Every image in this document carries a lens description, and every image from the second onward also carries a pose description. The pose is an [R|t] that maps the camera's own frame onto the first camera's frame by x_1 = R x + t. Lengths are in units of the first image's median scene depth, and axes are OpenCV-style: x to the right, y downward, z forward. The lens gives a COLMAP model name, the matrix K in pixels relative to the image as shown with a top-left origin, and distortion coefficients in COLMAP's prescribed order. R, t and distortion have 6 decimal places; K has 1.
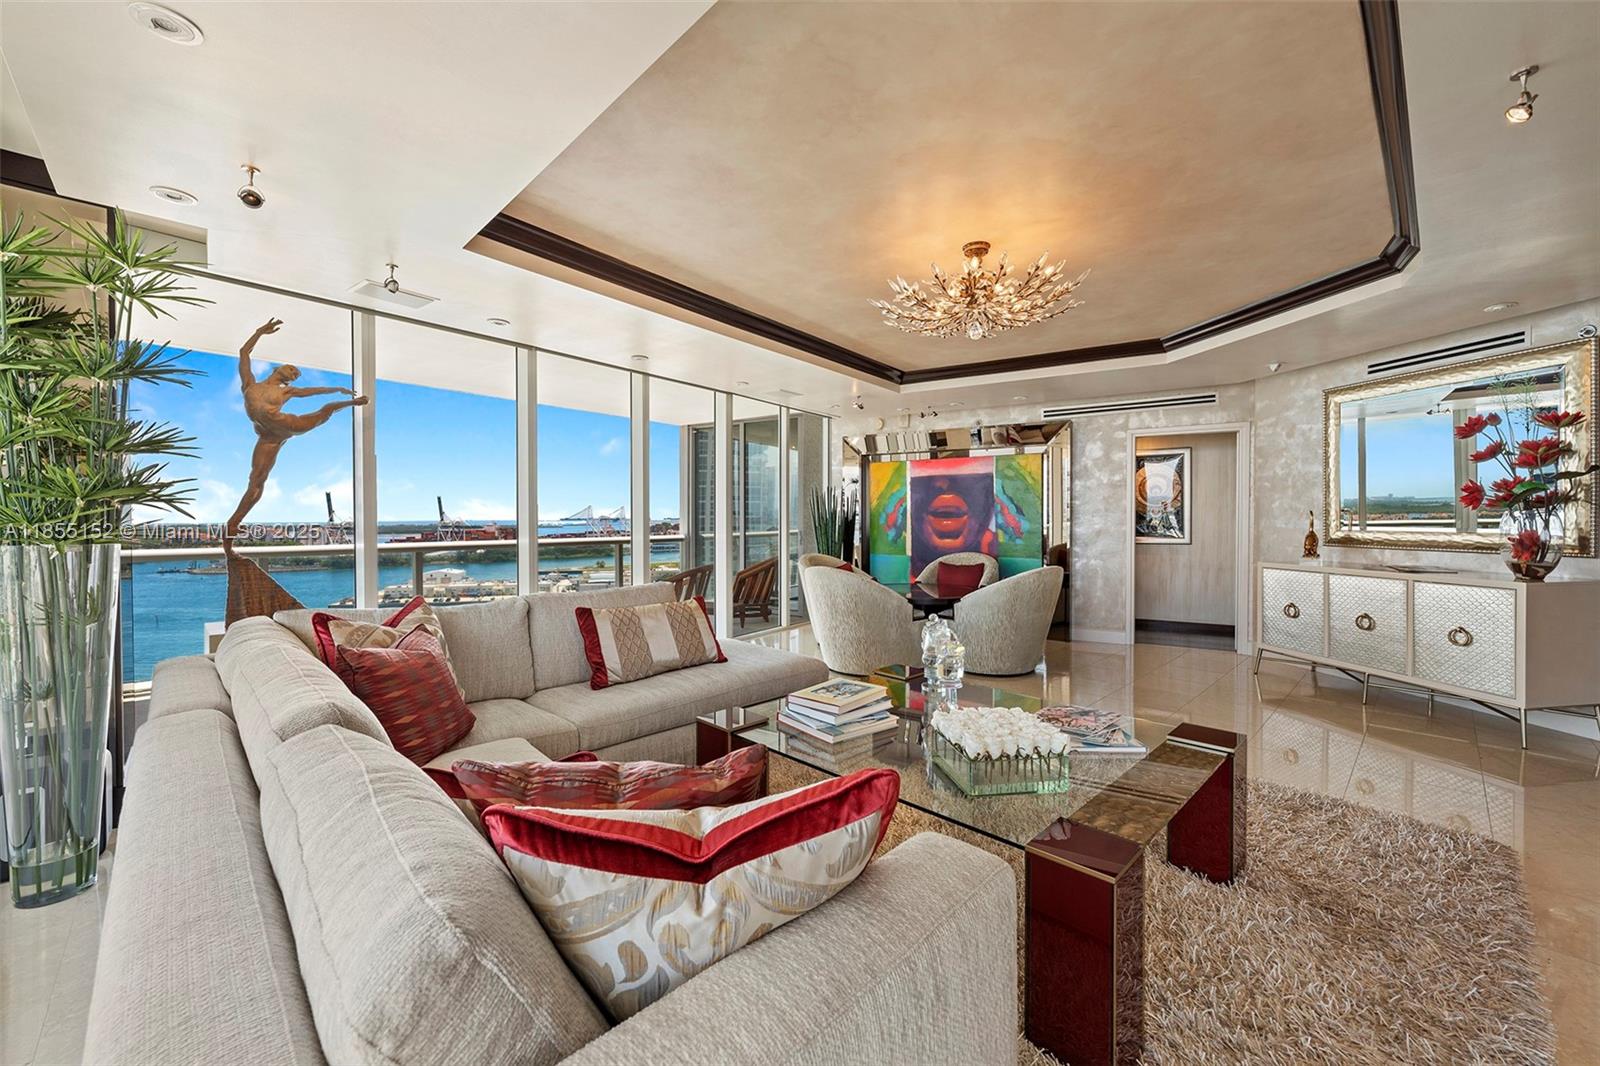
lens RADIAL K [[624.8, 0, 779.0], [0, 624.8, 528.7], [0, 0, 1]] dist [-0.000091, -0.000547]
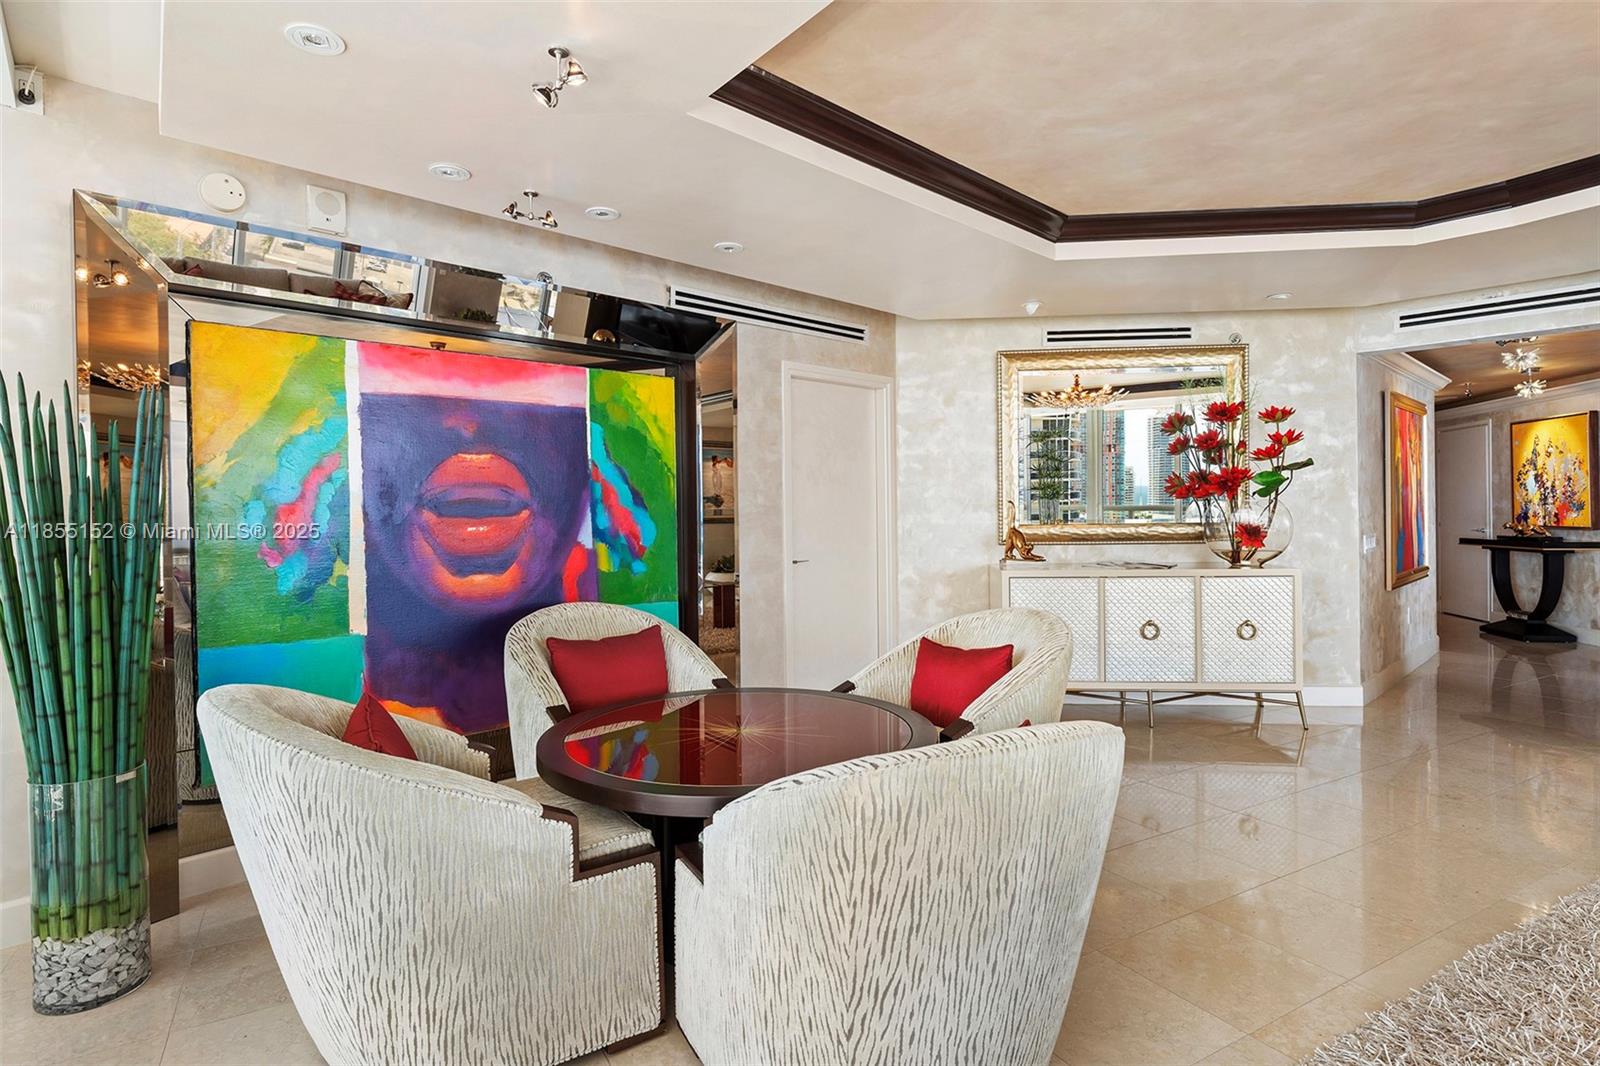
lens RADIAL K [[836.5, 0, 757.6], [0, 836.5, 521.4], [0, 0, 1]] dist [0.004286, 0.001484]
pose [[0.228021, -0.012386, 0.973577, -0.214186], [0.029635, 0.999544, 0.005776, -0.015957], [-0.973205, 0.027534, 0.228285, 0.912409]]
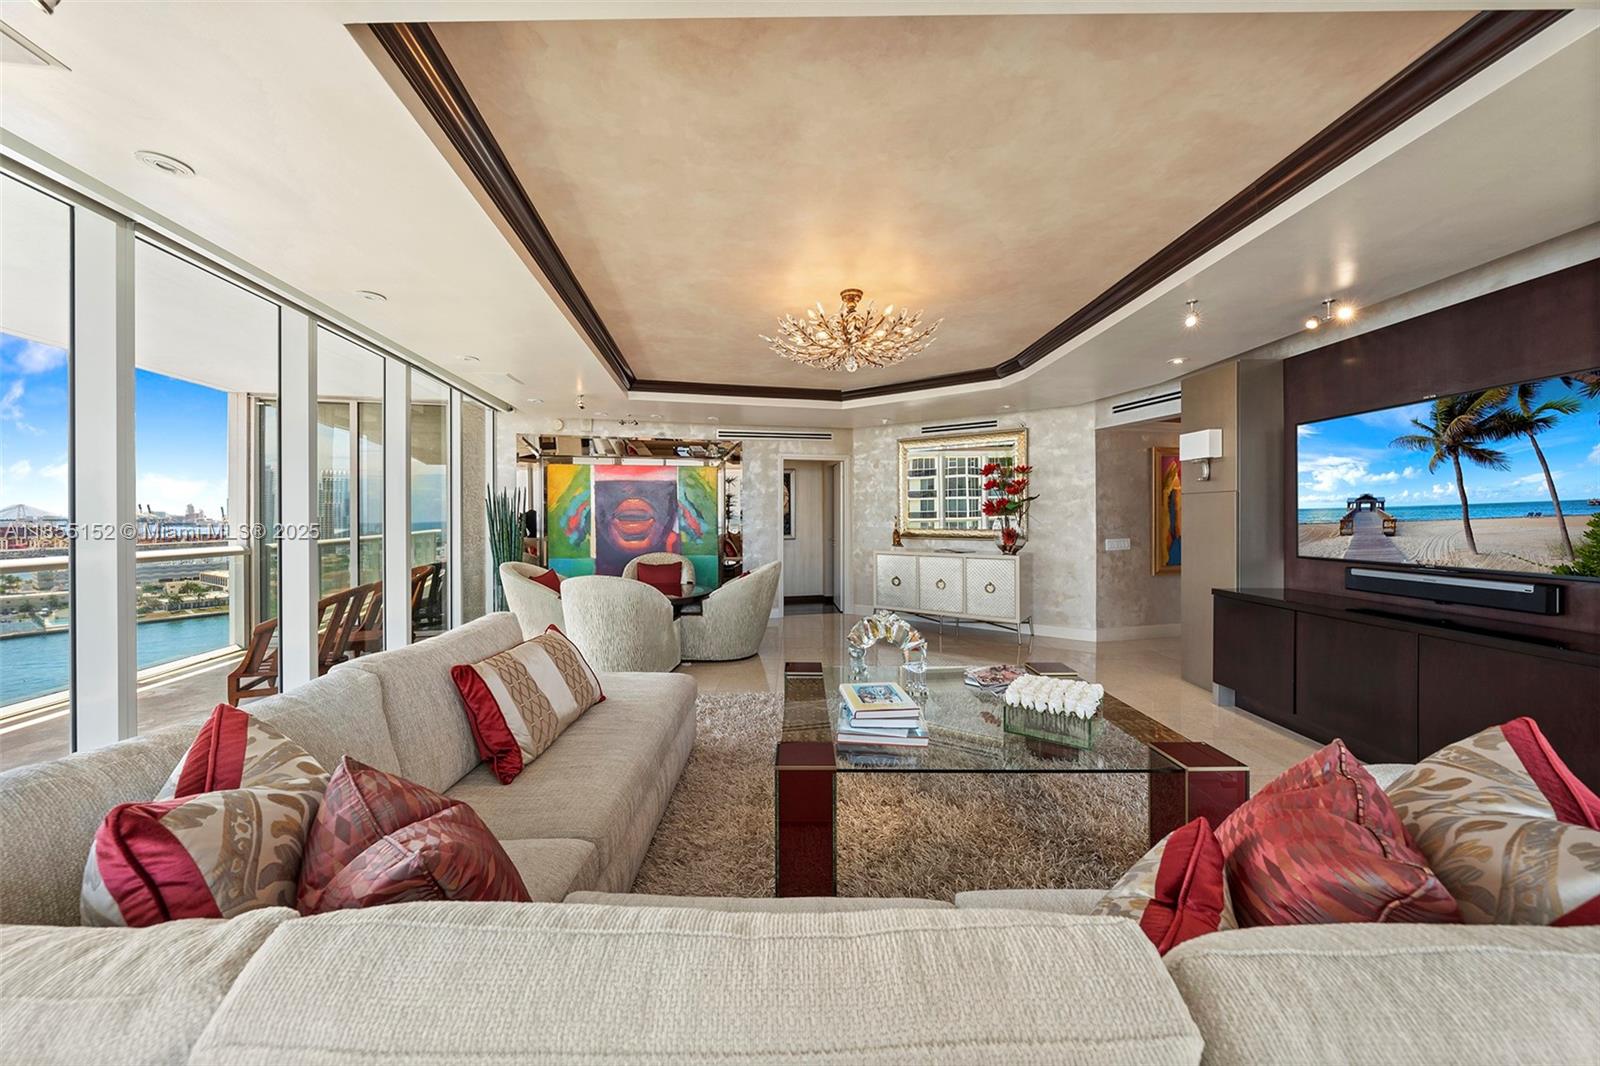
lens RADIAL K [[554.1, 0, 775.5], [0, 554.1, 522.8], [0, 0, 1]] dist [0.002142, -0.000145]
pose [[0.699897, -0.007803, 0.714202, -0.295183], [0.013029, 0.999913, -0.001843, -0.011503], [-0.714125, 0.010596, 0.699938, 0.208543]]
